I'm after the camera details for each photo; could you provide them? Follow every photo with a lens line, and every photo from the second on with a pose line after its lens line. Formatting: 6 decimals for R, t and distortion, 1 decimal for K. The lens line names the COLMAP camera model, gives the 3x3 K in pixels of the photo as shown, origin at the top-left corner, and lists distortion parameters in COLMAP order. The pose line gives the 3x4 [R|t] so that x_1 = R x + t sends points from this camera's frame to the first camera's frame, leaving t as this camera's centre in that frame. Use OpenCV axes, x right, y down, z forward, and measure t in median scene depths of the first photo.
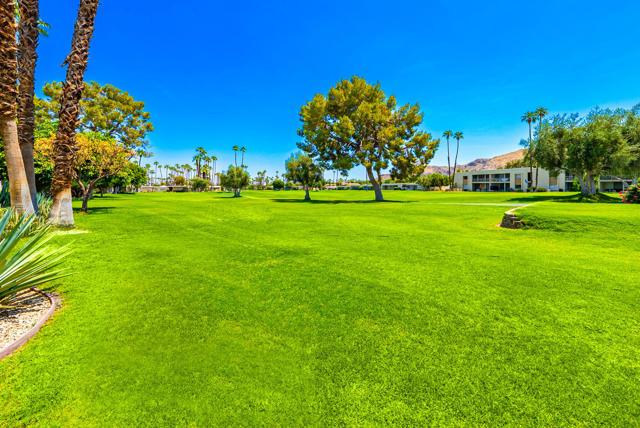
lens RADIAL K [[254.6, 0, 323.5], [0, 254.6, 188.8], [0, 0, 1]] dist [-0.005936, 0.000231]
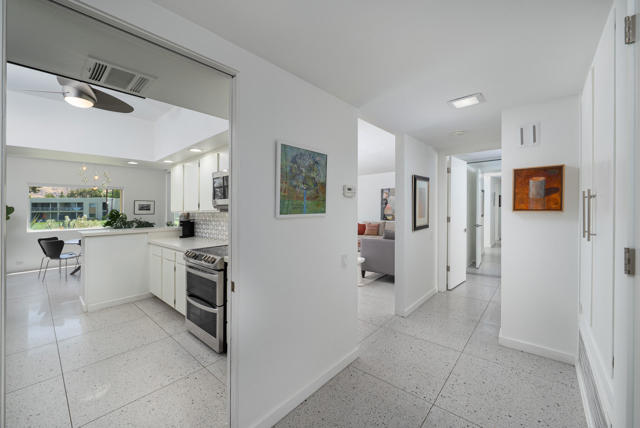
lens RADIAL K [[253.8, 0, 331.4], [0, 253.8, 212.2], [0, 0, 1]] dist [0.001071, 0.000689]
pose [[0.107512, -0.007245, 0.994177, -0.368452], [0.028945, 0.999572, 0.004154, 0.004117], [-0.993782, 0.028330, 0.107676, -0.183885]]
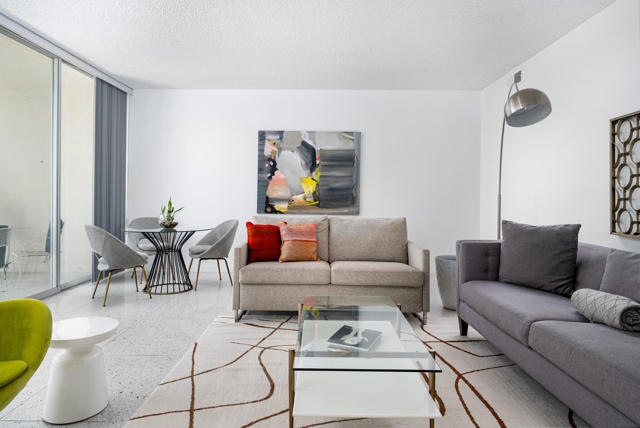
lens RADIAL K [[391.8, 0, 307.9], [0, 391.8, 197.5], [0, 0, 1]] dist [-0.004804, 0.000221]
pose [[-0.560051, 0.001306, 0.828457, -0.213179], [0.008022, 0.999960, 0.003847, 0.009257], [-0.828419, 0.008801, -0.560040, -0.127814]]
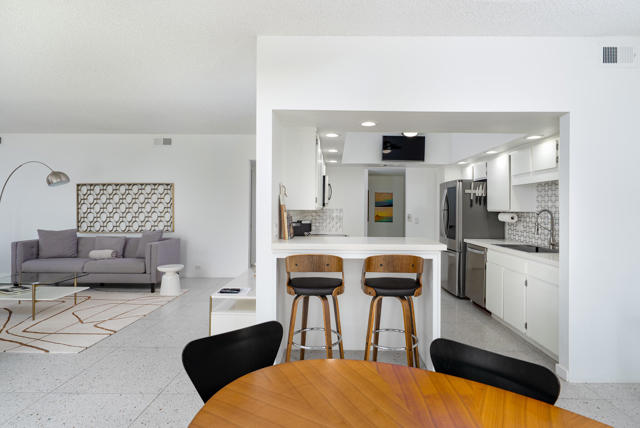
lens RADIAL K [[351.1, 0, 323.9], [0, 351.1, 214.7], [0, 0, 1]] dist [0.014080, 0.000688]
pose [[-0.827408, 0.017378, -0.561333, -0.178972], [0.004632, 0.999698, 0.024121, 0.004762], [0.561583, 0.017358, -0.827238, 0.005783]]
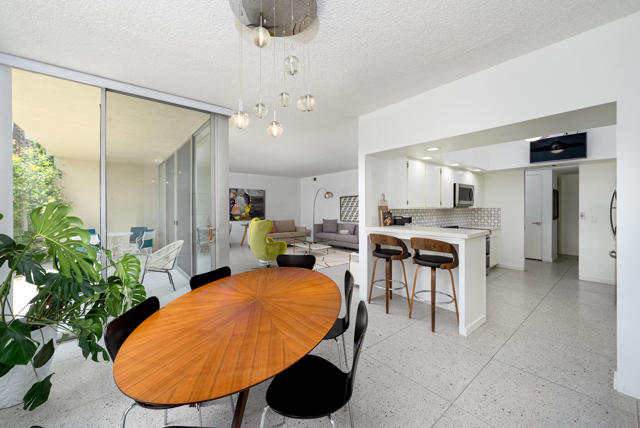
lens RADIAL K [[253.8, 0, 315.6], [0, 253.8, 214.4], [0, 0, 1]] dist [0.001071, 0.000689]
pose [[-0.957320, 0.008341, 0.288908, -0.233201], [0.013938, 0.999753, 0.017319, 0.006001], [-0.288693, 0.020606, -0.957200, 0.046854]]
